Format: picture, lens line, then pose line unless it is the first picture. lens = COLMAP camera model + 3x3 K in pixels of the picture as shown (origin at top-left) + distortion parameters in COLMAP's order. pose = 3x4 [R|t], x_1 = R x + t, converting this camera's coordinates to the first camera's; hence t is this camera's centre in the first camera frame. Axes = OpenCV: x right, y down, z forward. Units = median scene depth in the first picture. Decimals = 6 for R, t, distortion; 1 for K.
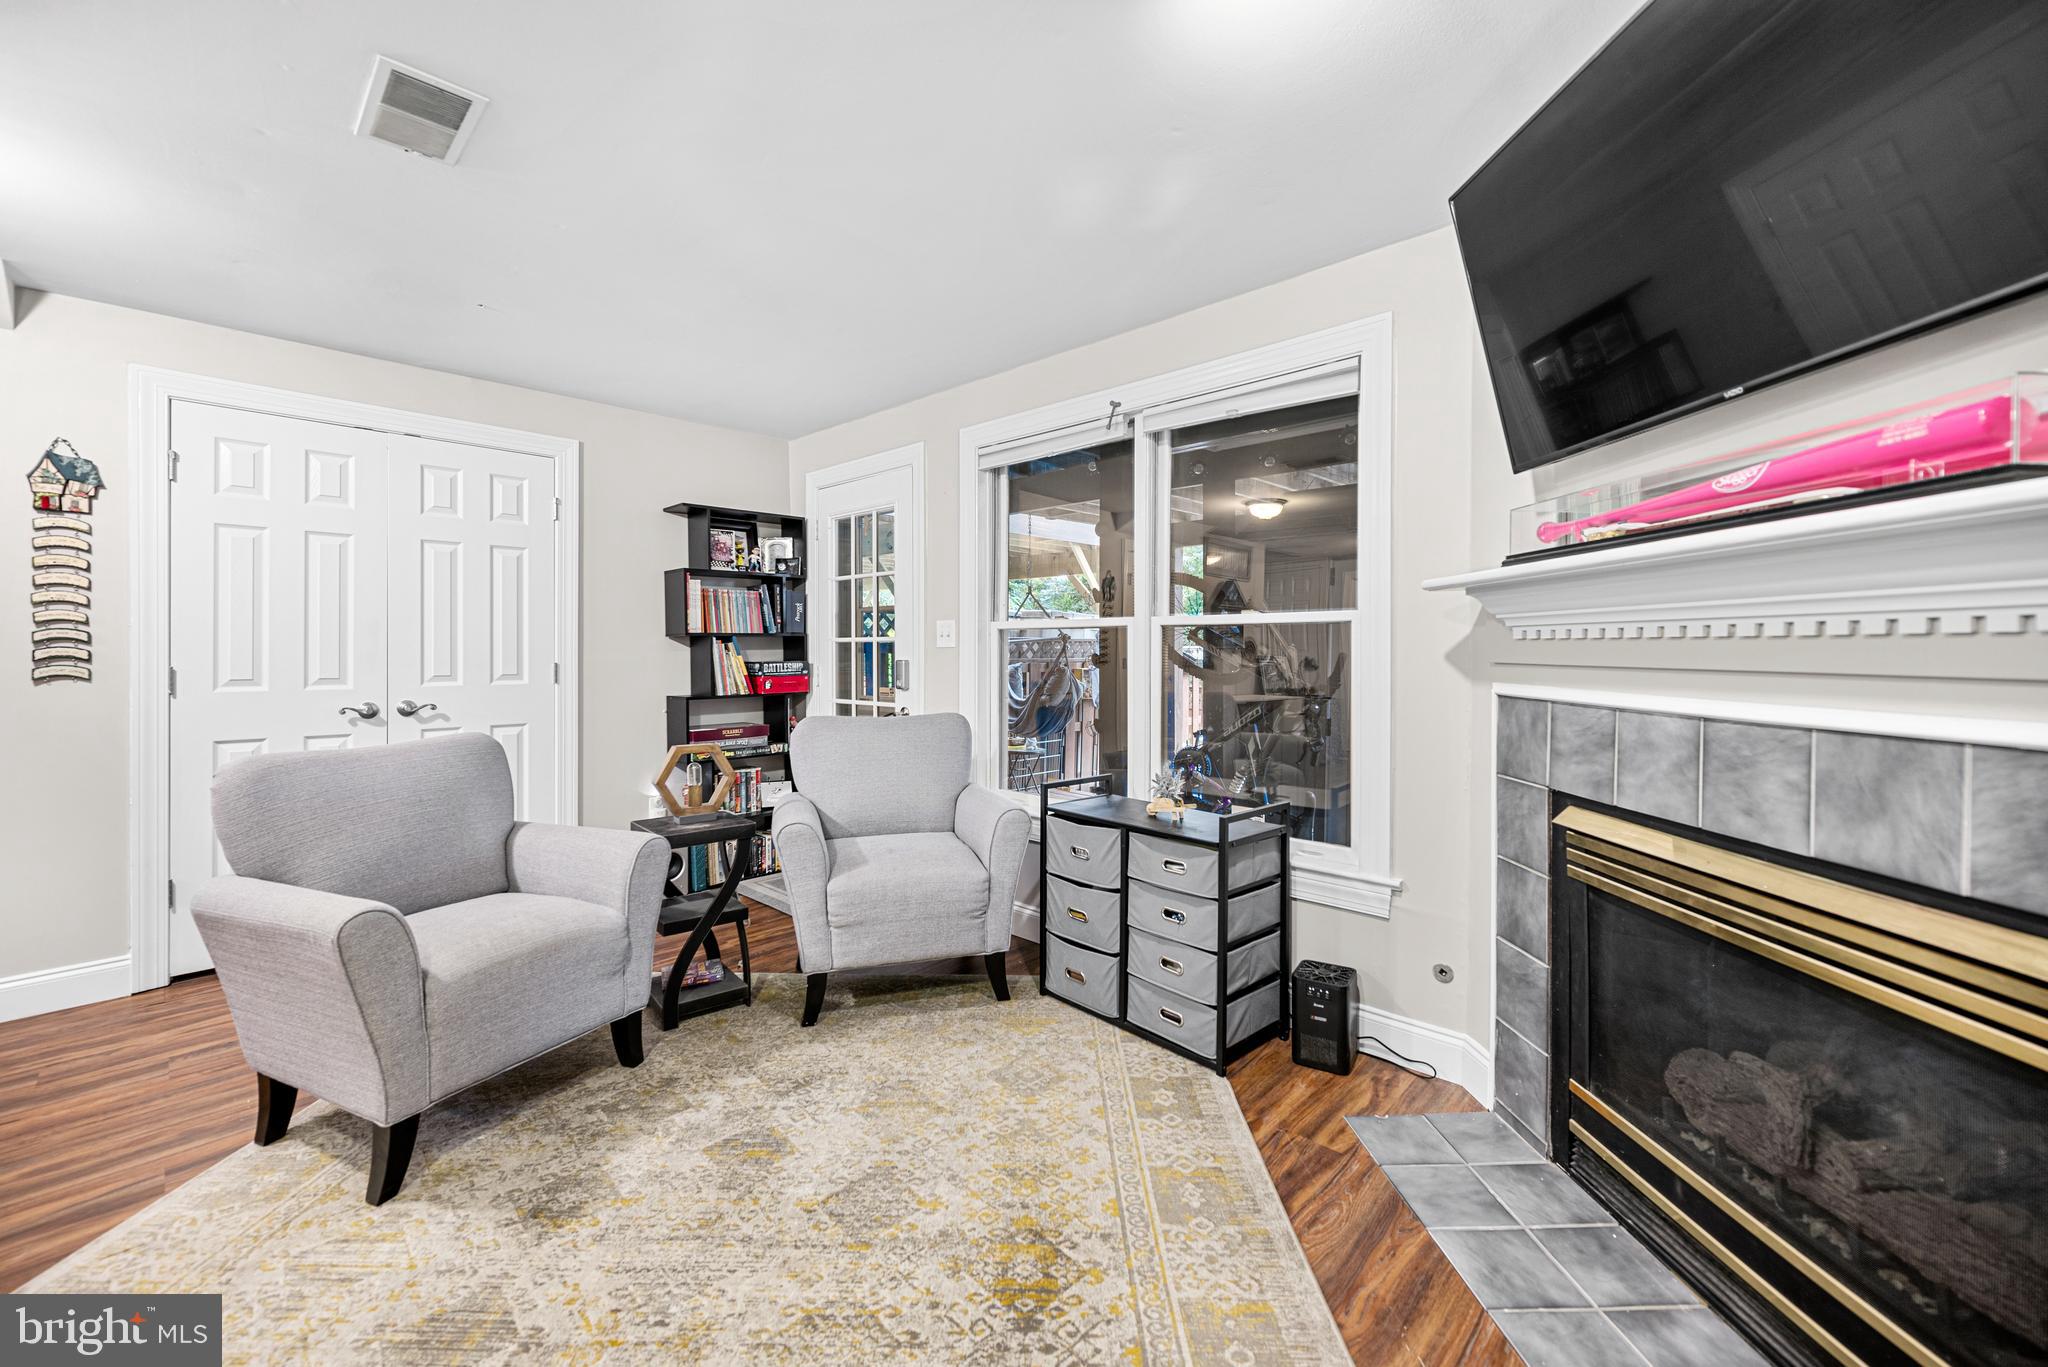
lens RADIAL K [[830.4, 0, 1022.7], [0, 830.4, 643.8], [0, 0, 1]] dist [-0.001079, -0.000135]
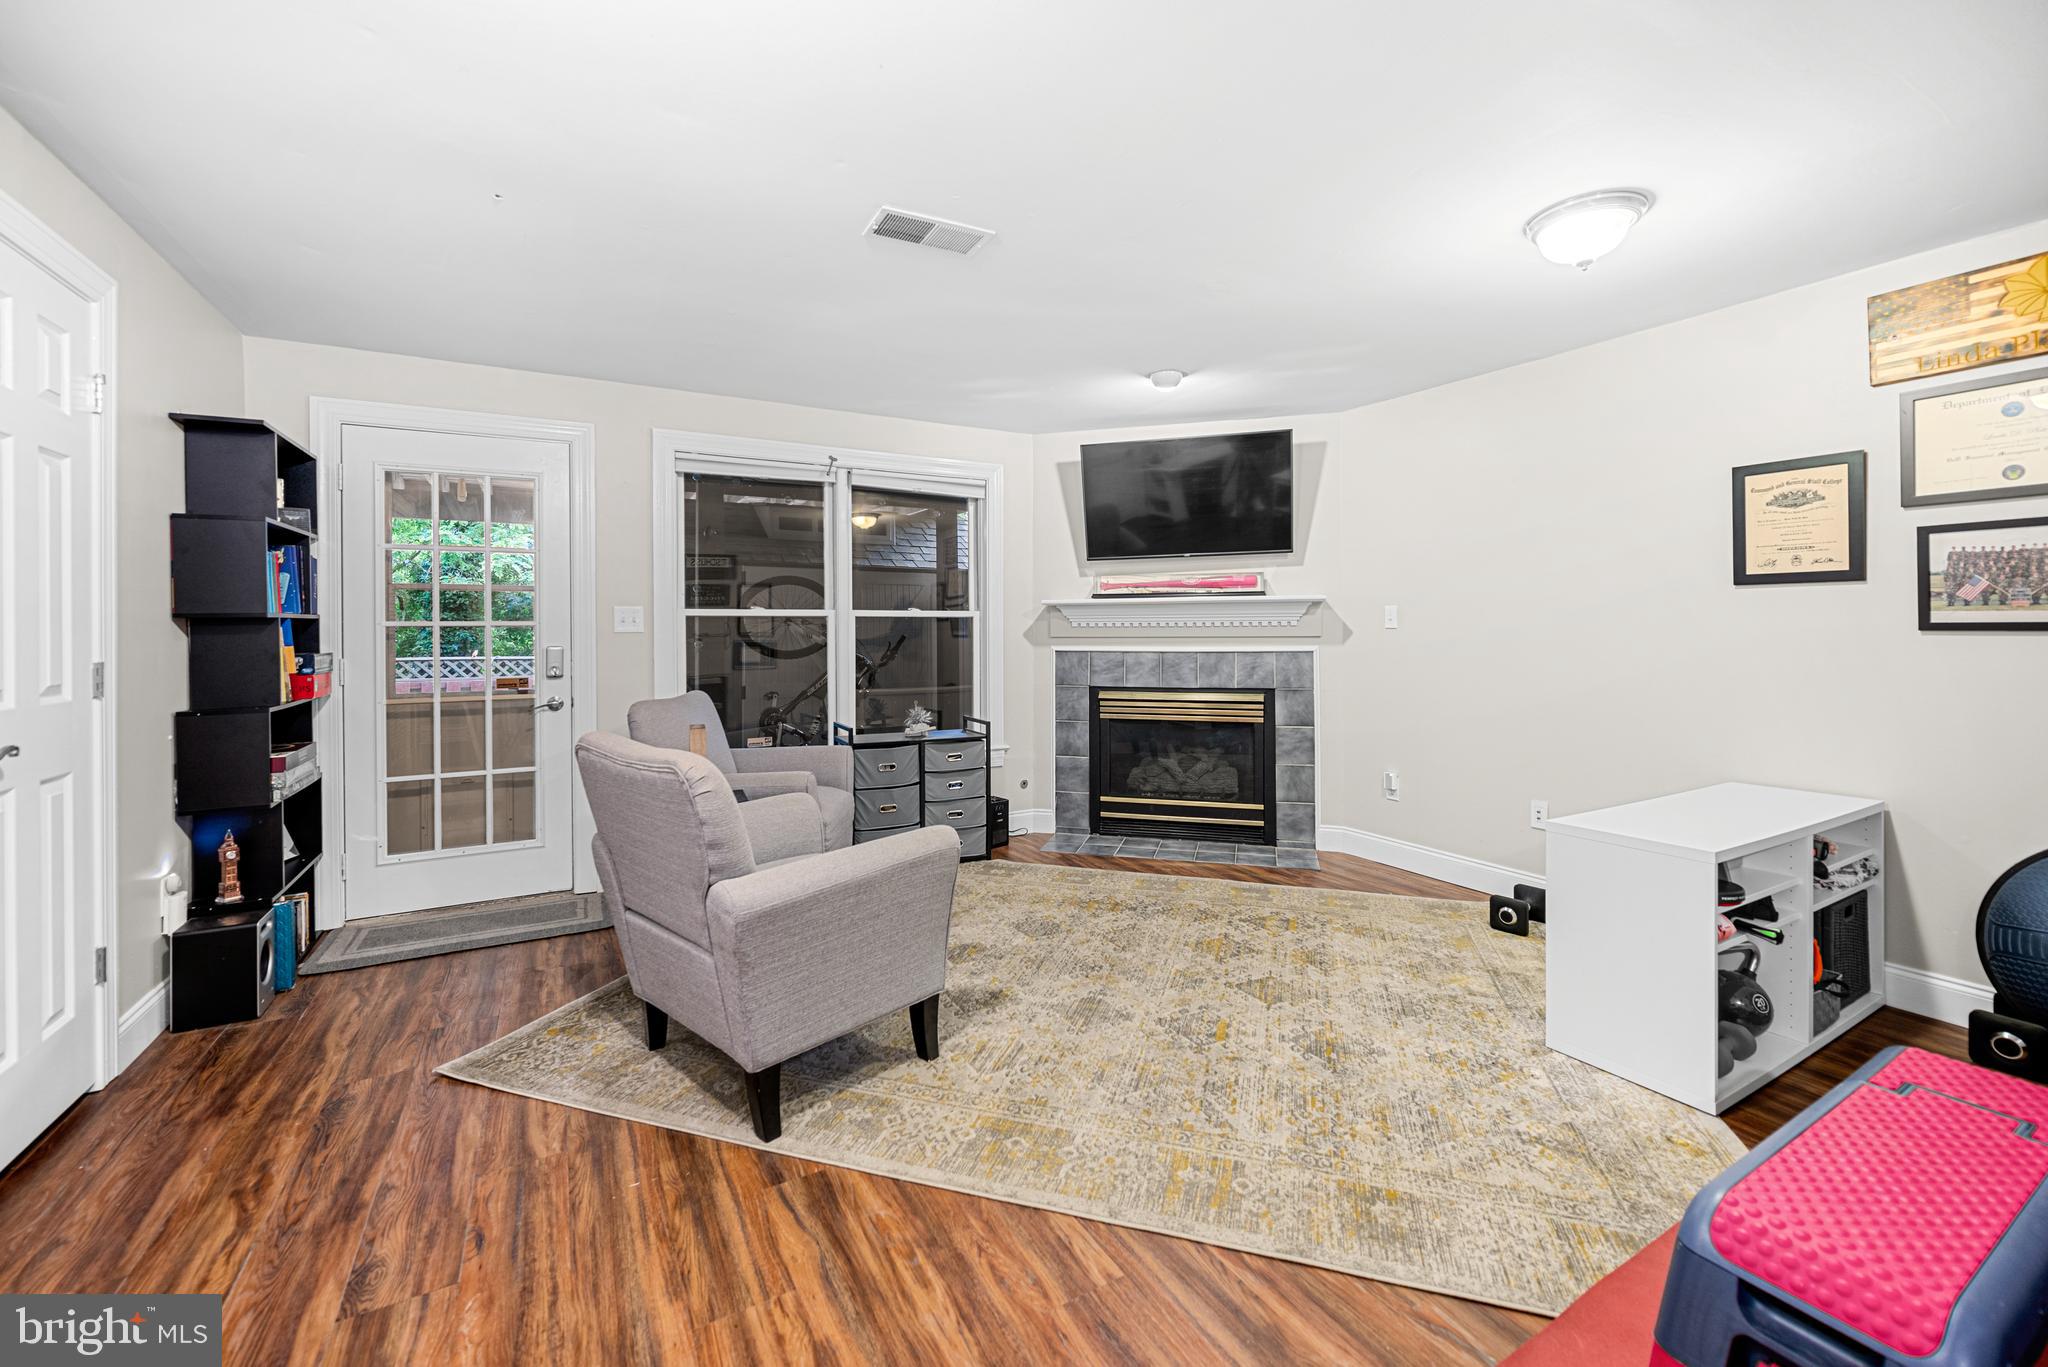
lens RADIAL K [[837.3, 0, 1028.8], [0, 837.3, 628.1], [0, 0, 1]] dist [-0.000439, -0.000348]
pose [[0.295388, -0.000162, 0.955377, -1.829928], [0.001555, 0.999999, -0.000312, -0.001270], [-0.955376, 0.001577, 0.295388, 0.424258]]
